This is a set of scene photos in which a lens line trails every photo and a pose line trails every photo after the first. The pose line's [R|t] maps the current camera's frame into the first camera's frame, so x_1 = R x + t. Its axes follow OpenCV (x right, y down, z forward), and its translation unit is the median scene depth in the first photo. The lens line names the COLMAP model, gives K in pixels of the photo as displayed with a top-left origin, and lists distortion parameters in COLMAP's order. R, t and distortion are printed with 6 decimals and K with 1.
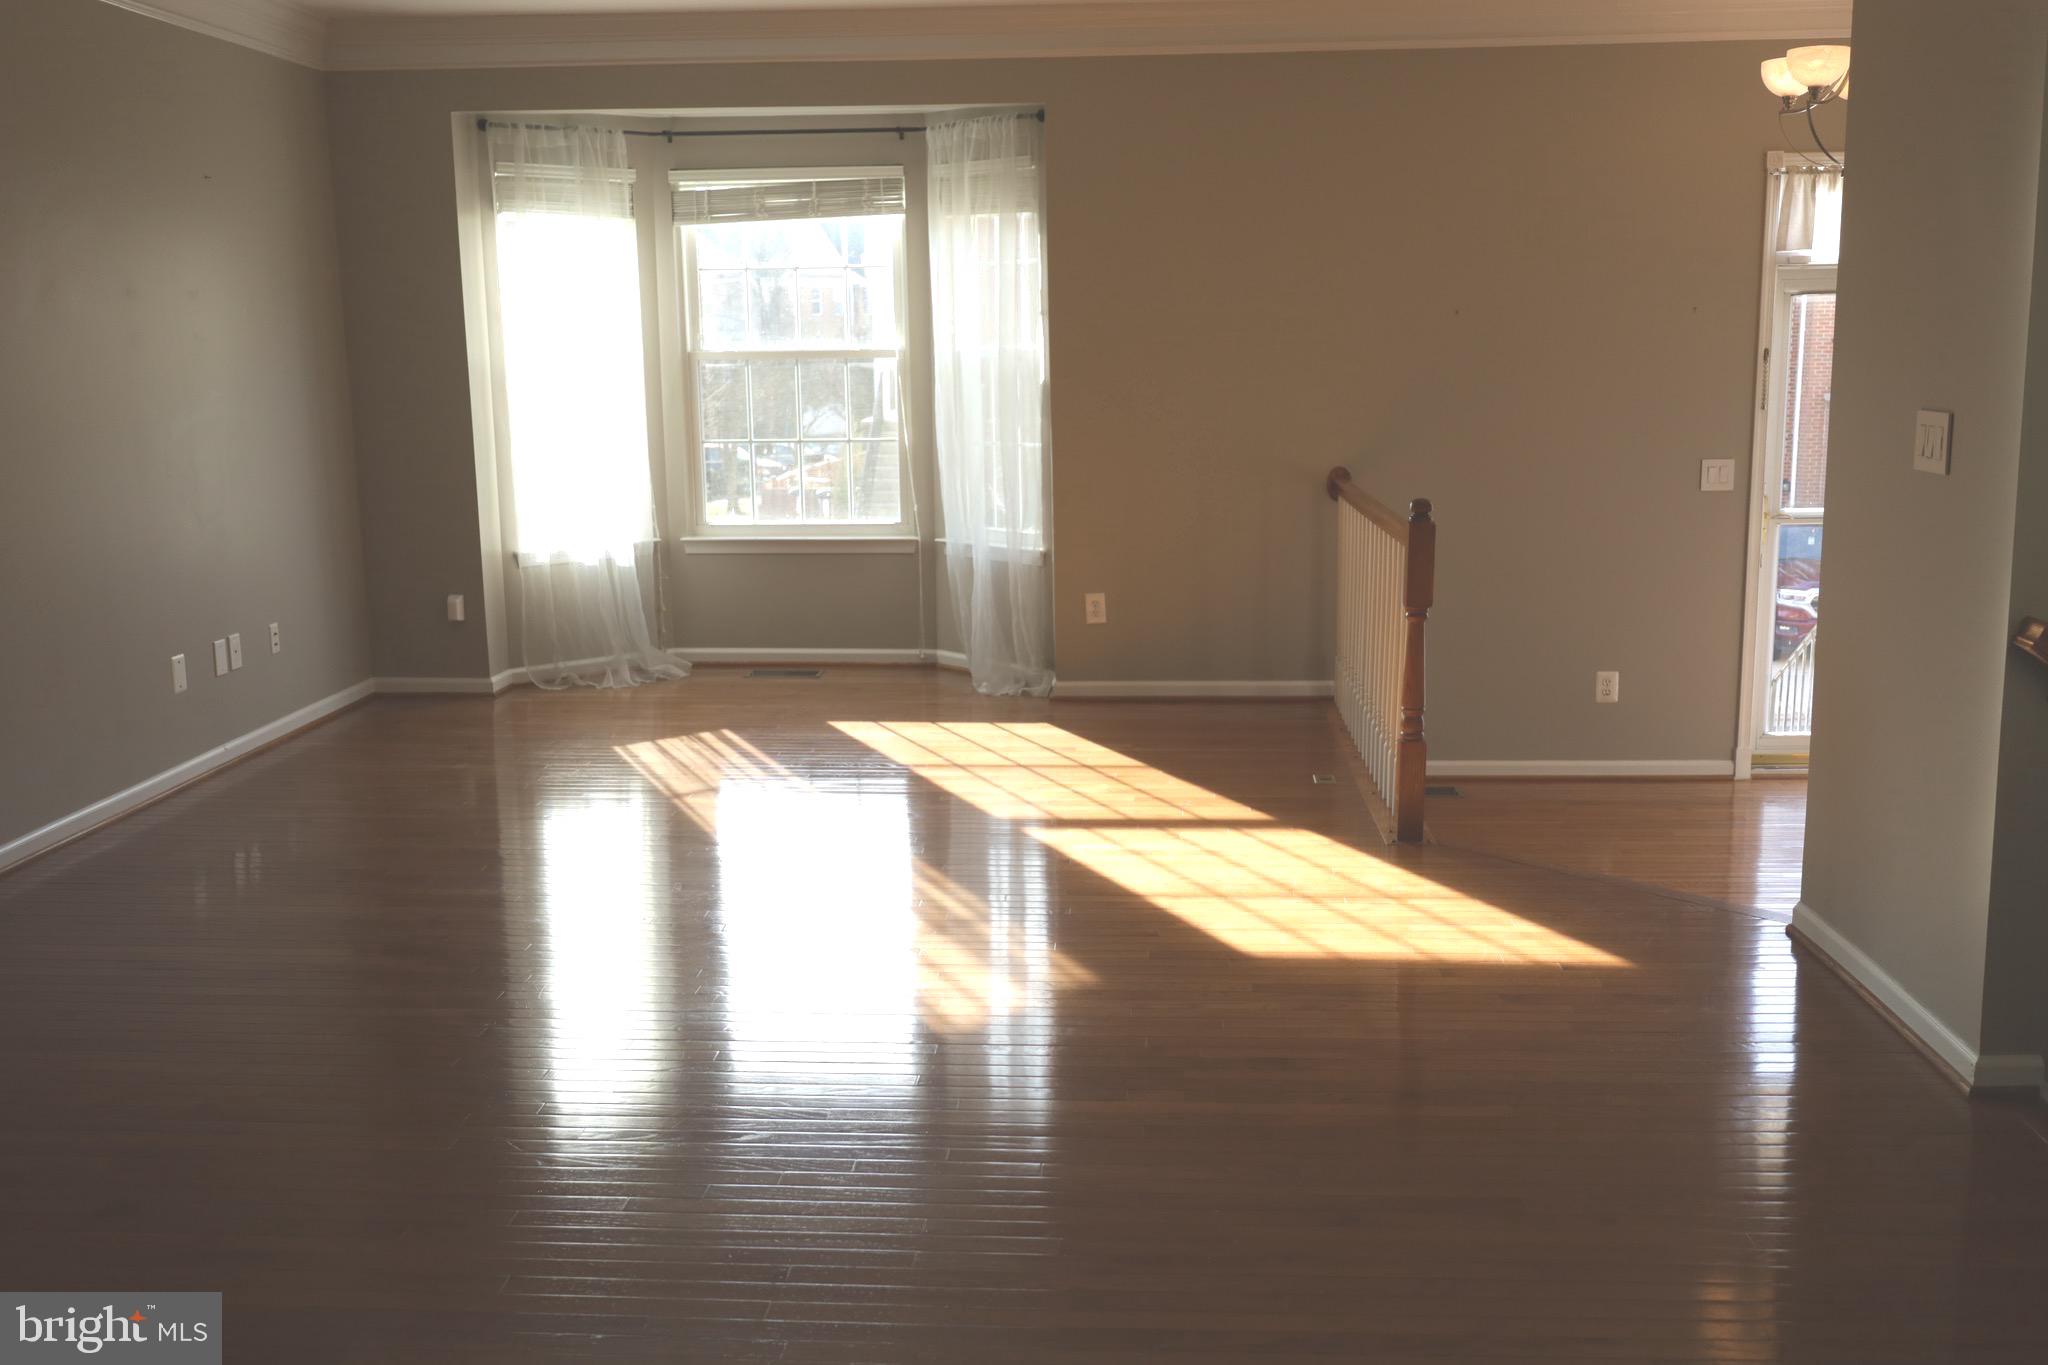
lens RADIAL K [[1870.3, 0, 1024.1], [0, 1870.3, 682.9], [0, 0, 1]] dist [0.003966, 0.000000]
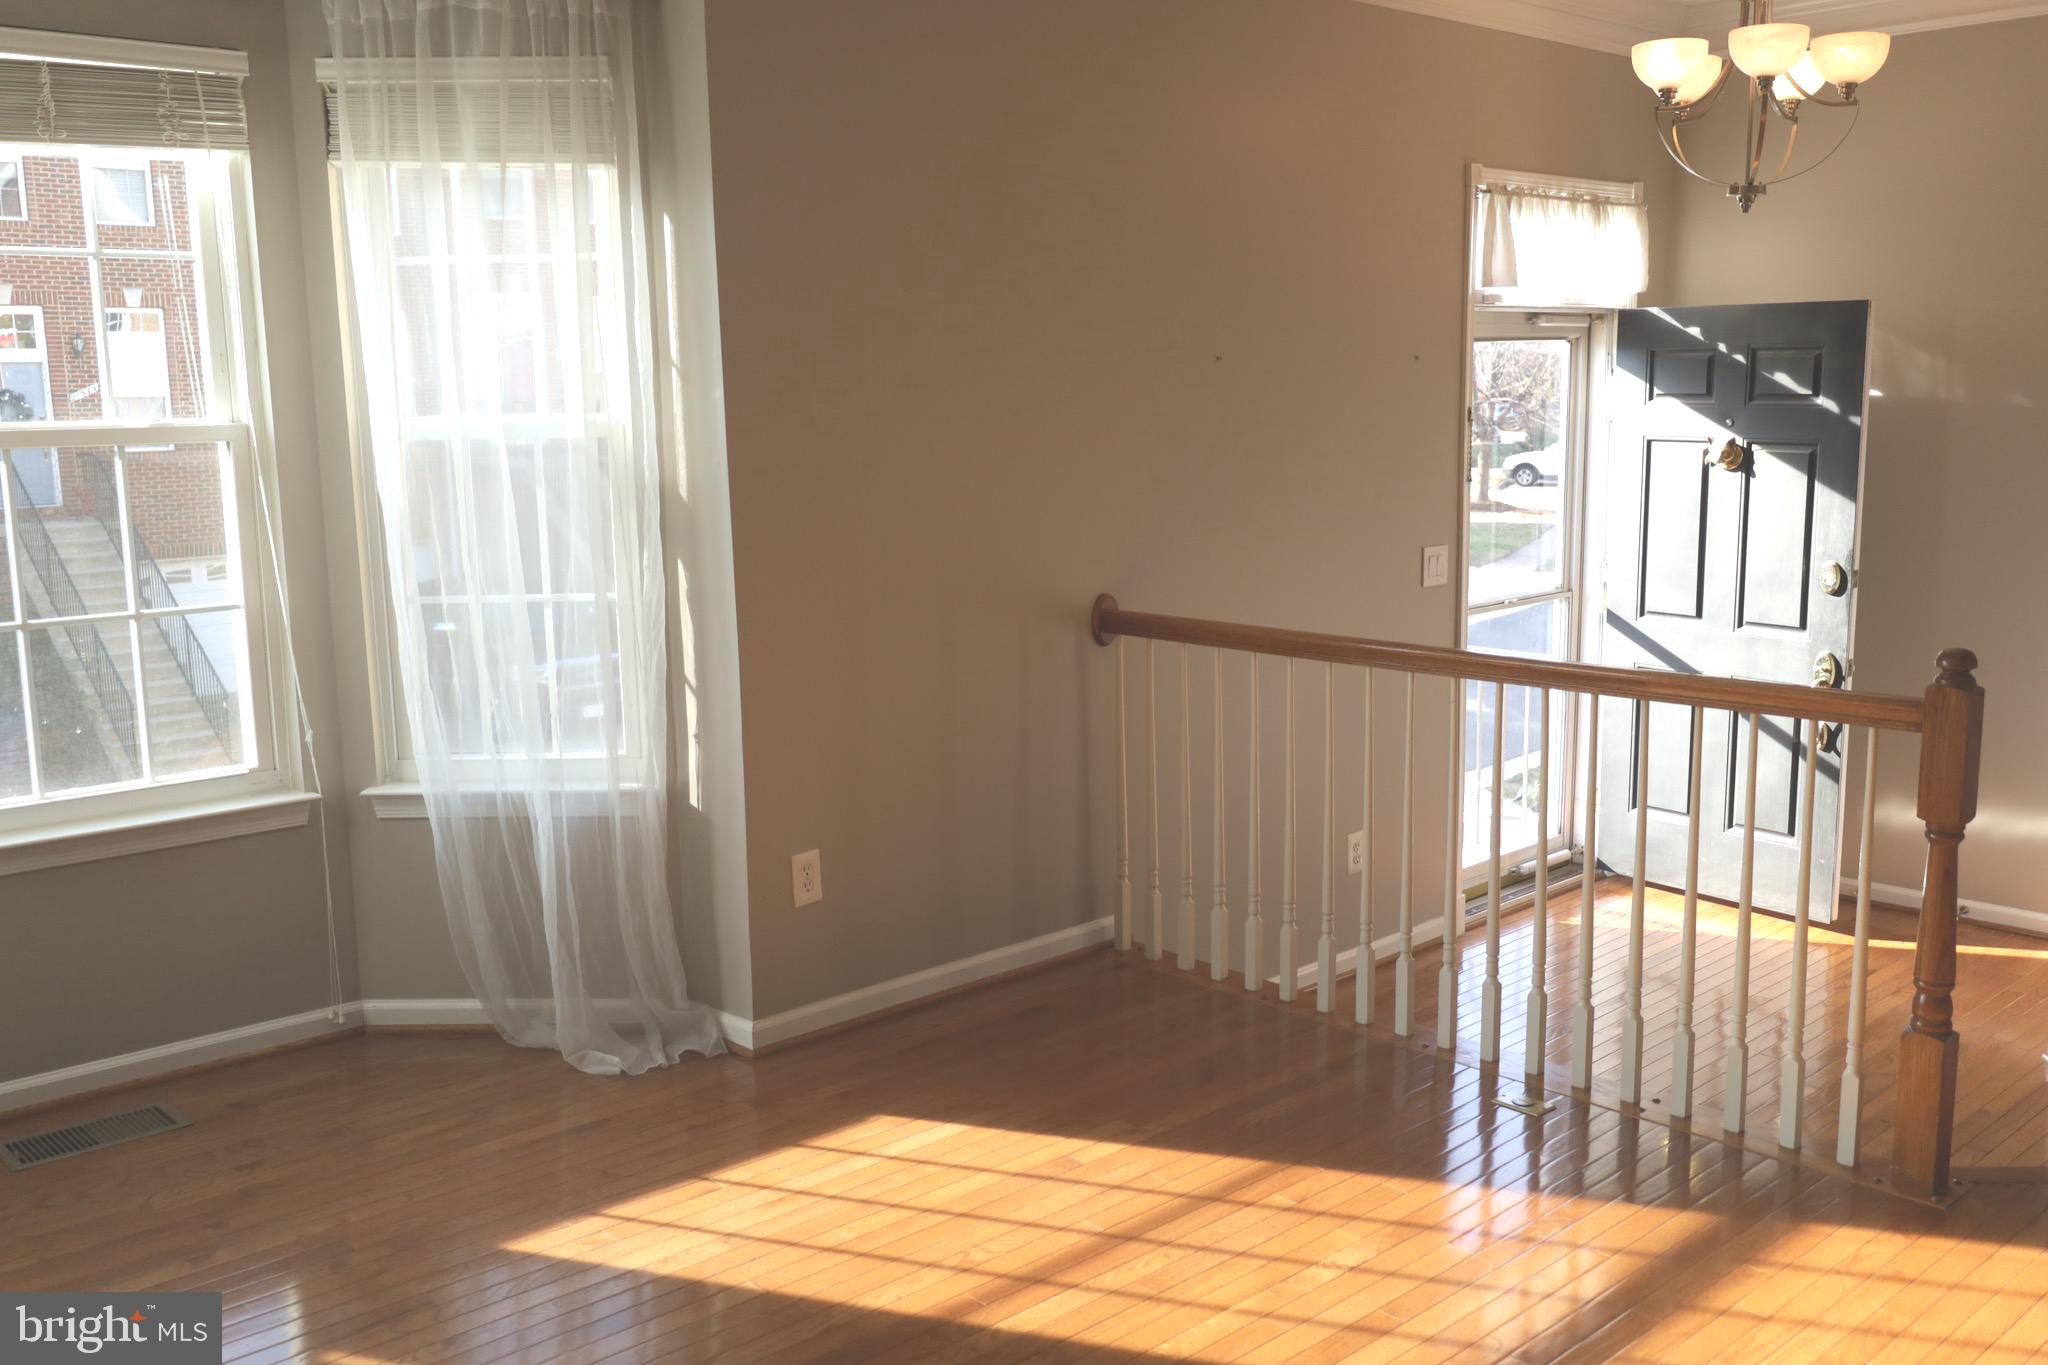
lens RADIAL K [[1870.3, 0, 1025.3], [0, 1870.3, 682.7], [0, 0, 1]] dist [0.003966, 0.000000]
pose [[0.682317, -0.116026, 0.721791, -0.313525], [0.138854, 0.989921, 0.027866, -0.103149], [-0.717749, 0.081210, 0.691550, 0.552293]]
